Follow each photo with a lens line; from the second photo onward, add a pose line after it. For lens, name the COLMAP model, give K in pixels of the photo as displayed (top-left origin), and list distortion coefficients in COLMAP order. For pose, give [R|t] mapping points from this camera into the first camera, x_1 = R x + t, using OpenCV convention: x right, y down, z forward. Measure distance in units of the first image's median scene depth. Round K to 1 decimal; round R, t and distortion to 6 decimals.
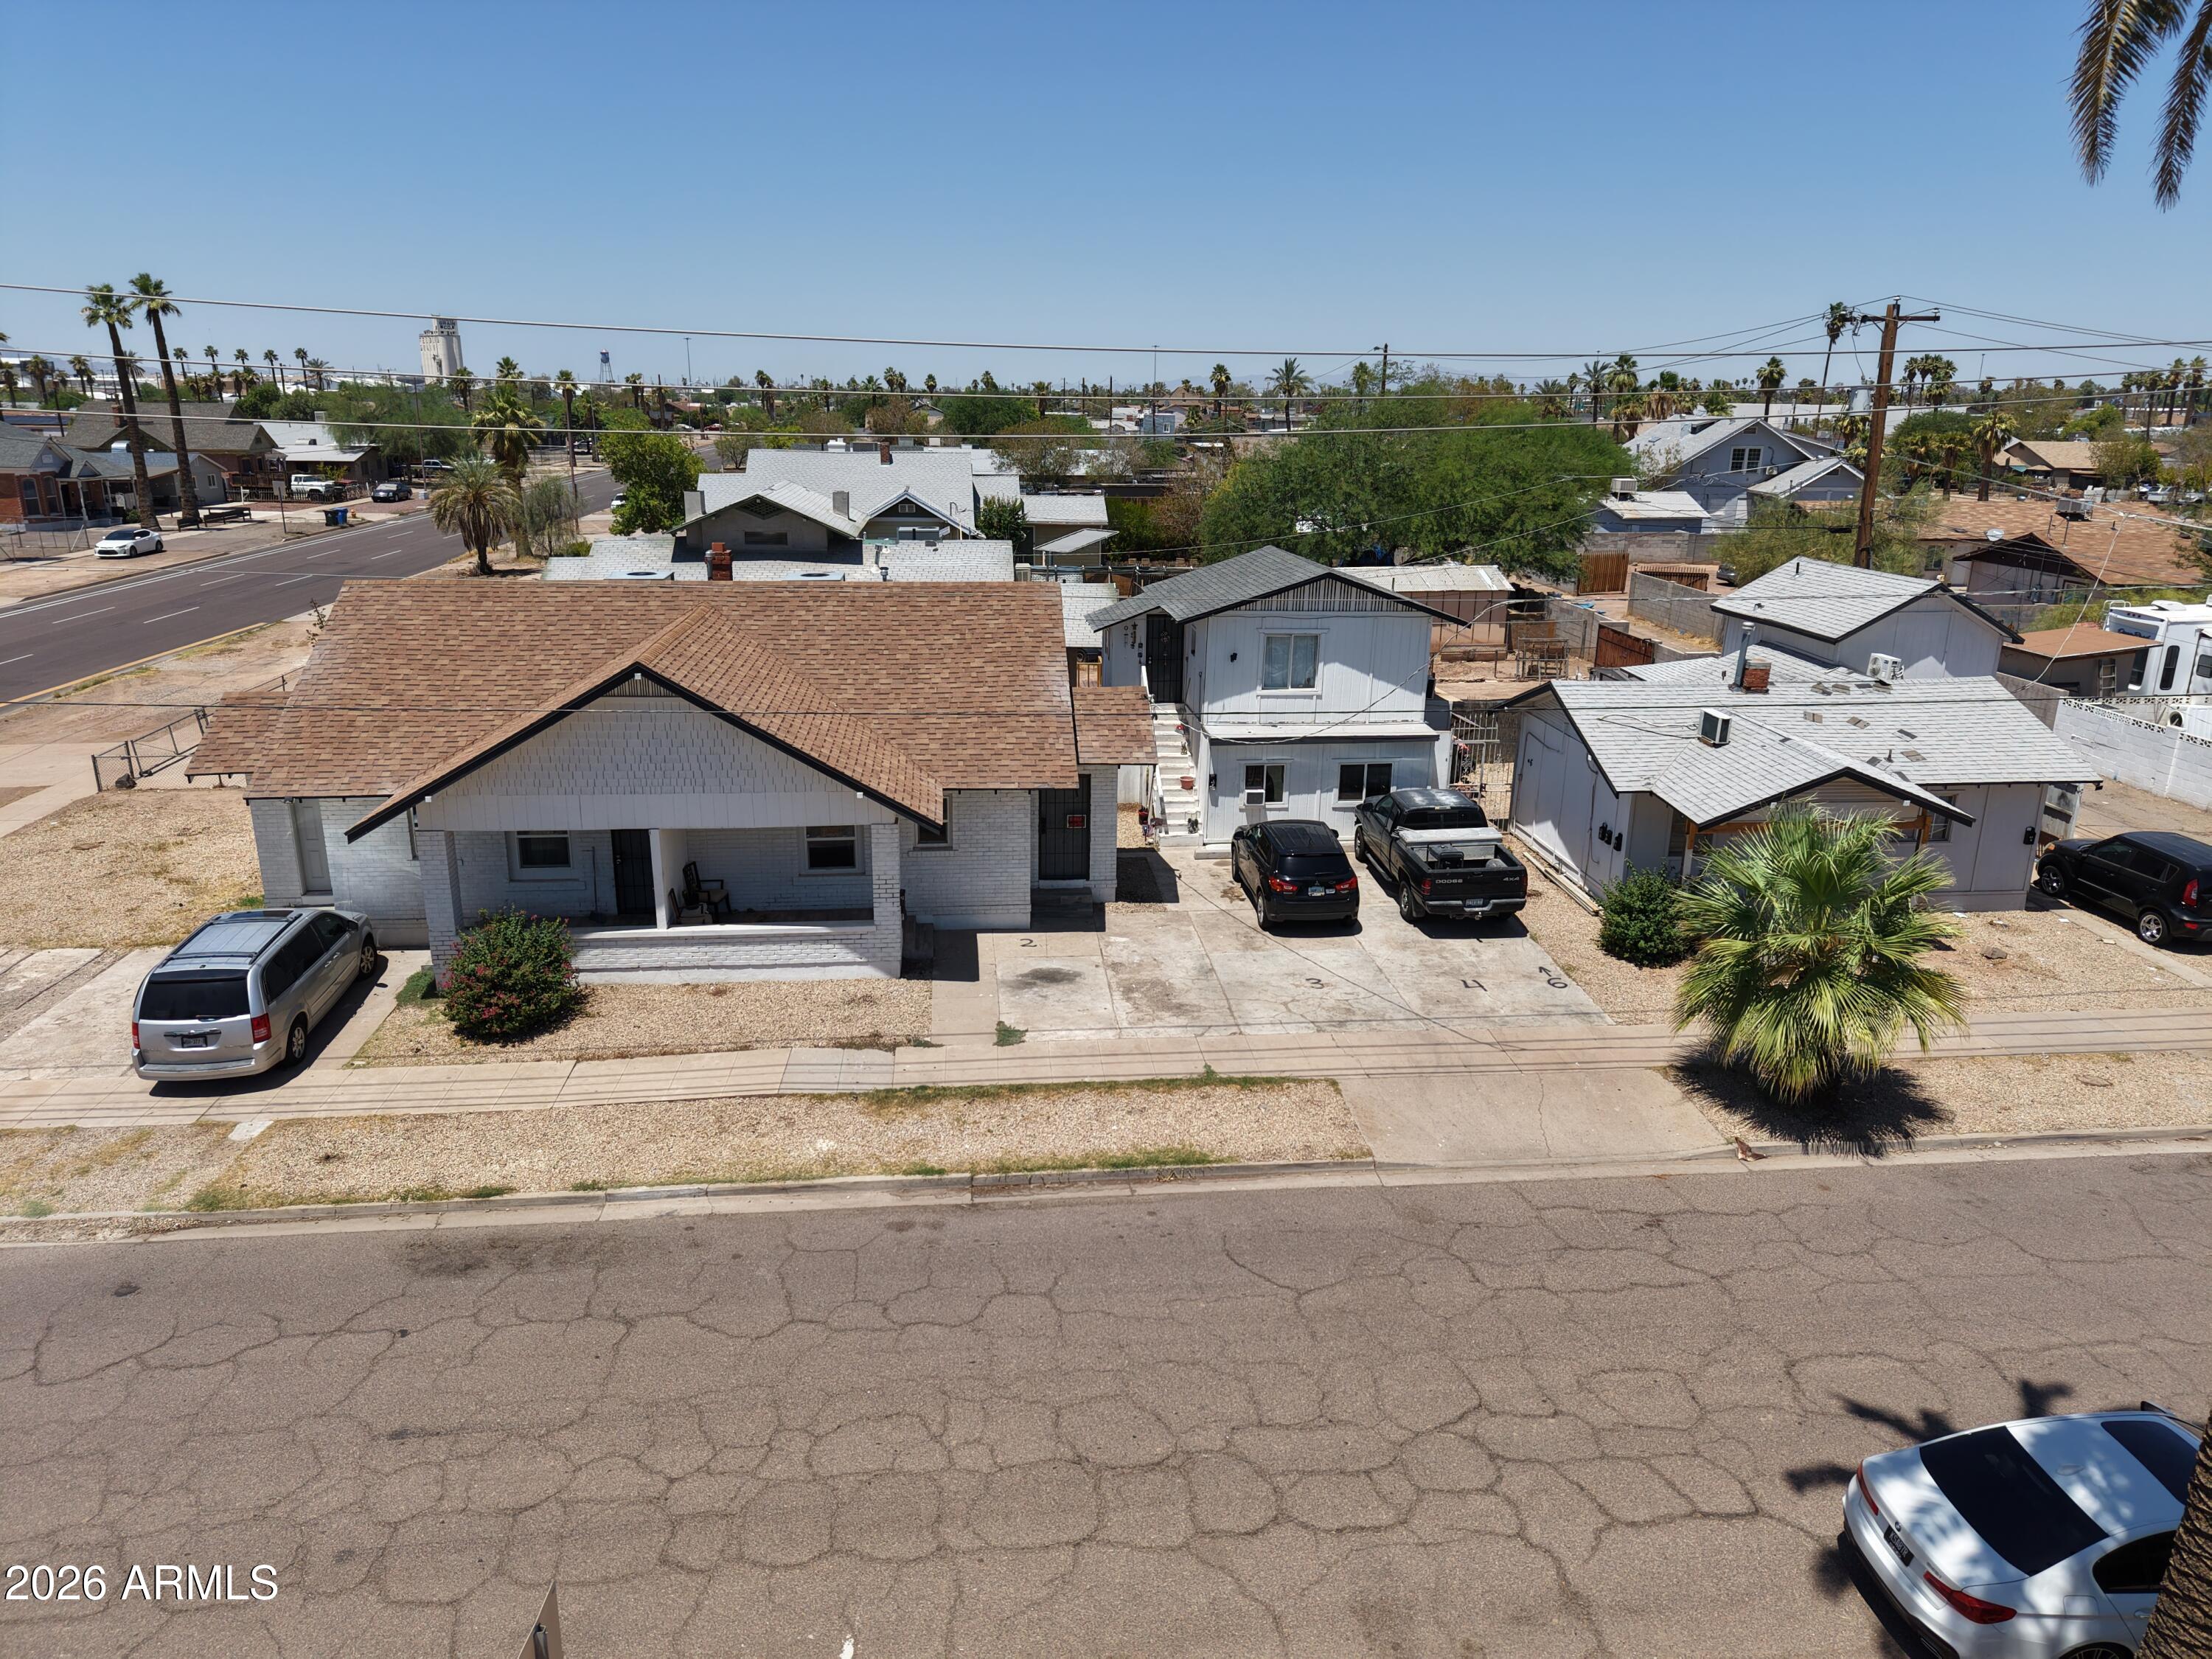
lens RADIAL K [[1419.5, 0, 1127.0], [0, 1419.5, 812.9], [0, 0, 1]] dist [0.025674, -0.004847]
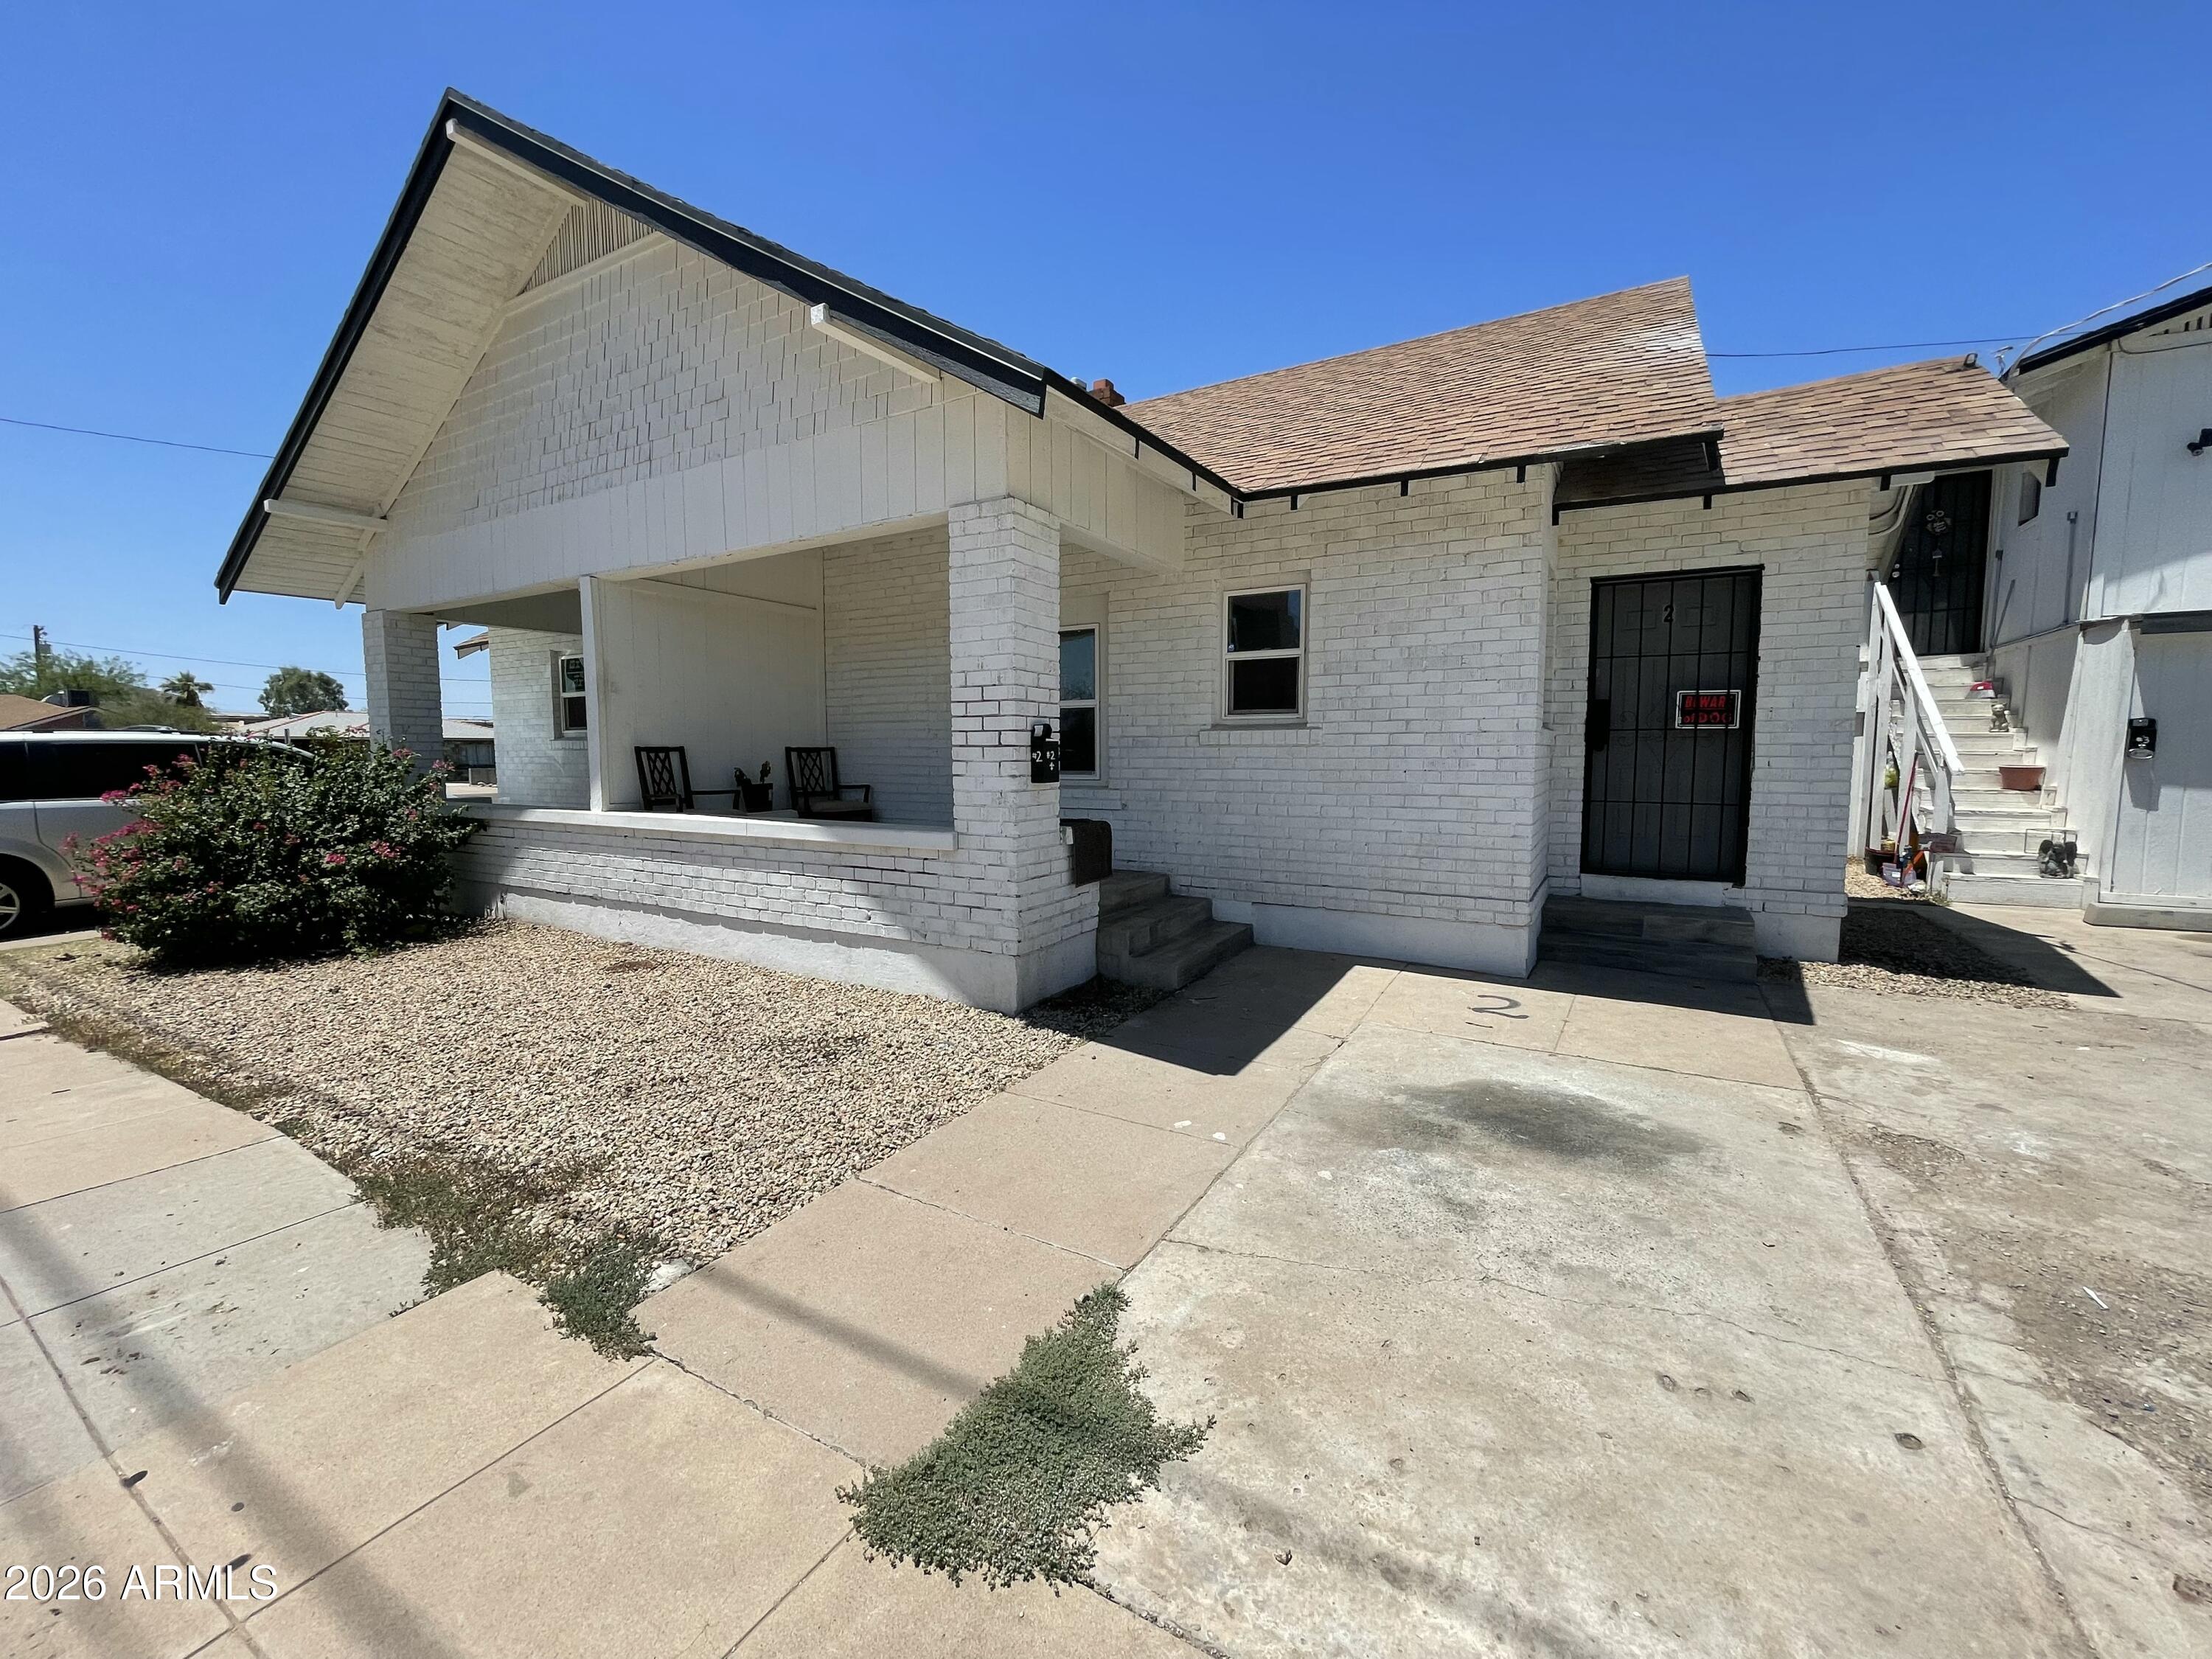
lens RADIAL K [[883.8, 0, 1105.9], [0, 883.8, 824.1], [0, 0, 1]] dist [0.003139, 0.000477]
pose [[0.801313, 0.029612, -0.597511, -0.025848], [-0.147114, 0.977858, -0.148831, 0.099240], [0.579874, 0.207163, 0.787927, 0.834021]]
